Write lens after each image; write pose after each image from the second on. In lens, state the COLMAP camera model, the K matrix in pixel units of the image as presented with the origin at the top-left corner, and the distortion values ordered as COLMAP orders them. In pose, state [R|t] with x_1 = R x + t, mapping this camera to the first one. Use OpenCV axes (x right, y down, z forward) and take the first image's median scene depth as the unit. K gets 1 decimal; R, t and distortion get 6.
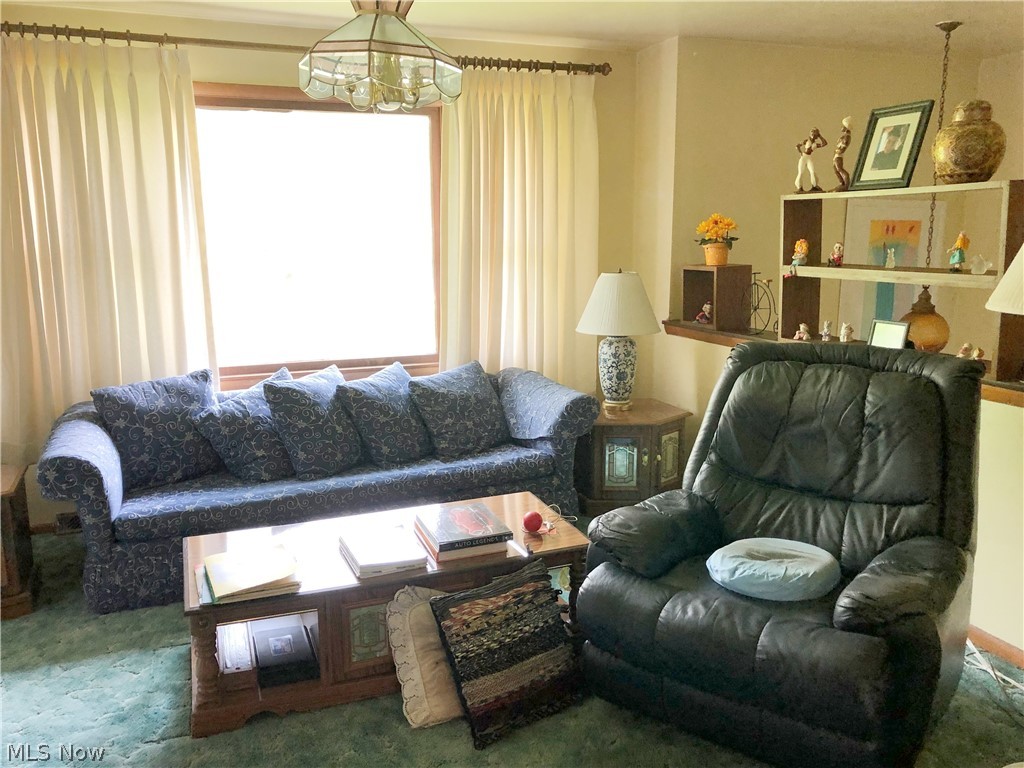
lens RADIAL K [[837.5, 0, 511.3], [0, 837.5, 384.8], [0, 0, 1]] dist [0.051936, -0.017387]
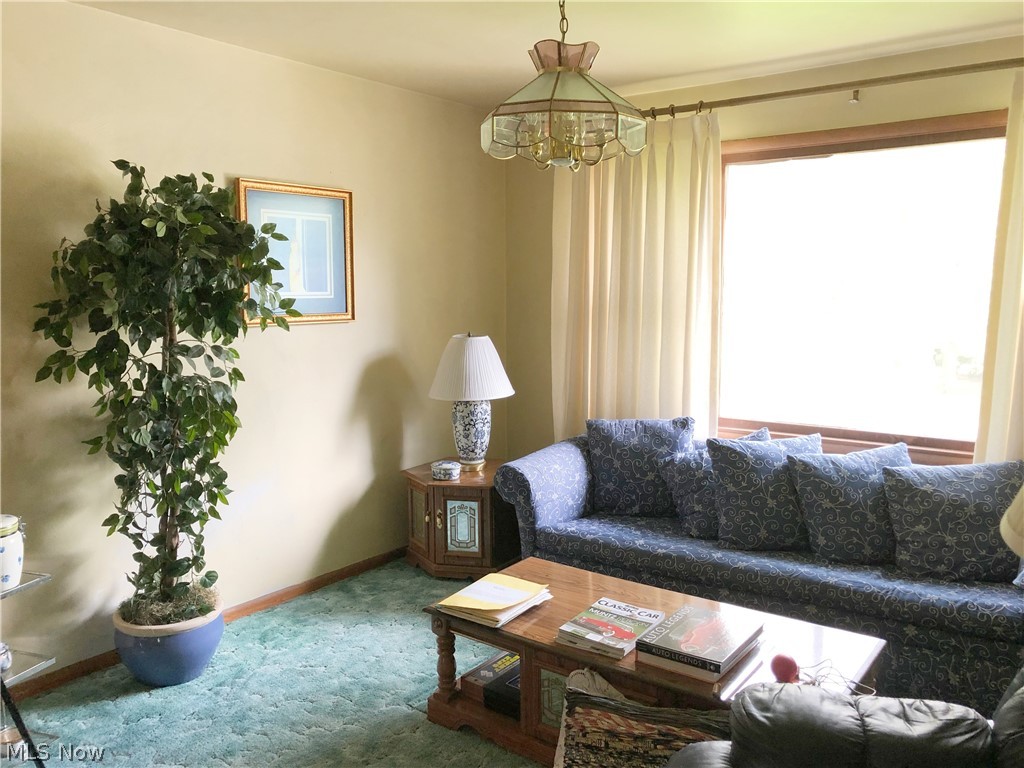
lens RADIAL K [[837.5, 0, 508.5], [0, 837.5, 381.4], [0, 0, 1]] dist [0.051936, -0.017387]
pose [[0.534338, 0.107558, -0.838400, 0.396163], [-0.151246, 0.988030, 0.030359, -0.061965], [0.831630, 0.110583, 0.544209, 0.264552]]
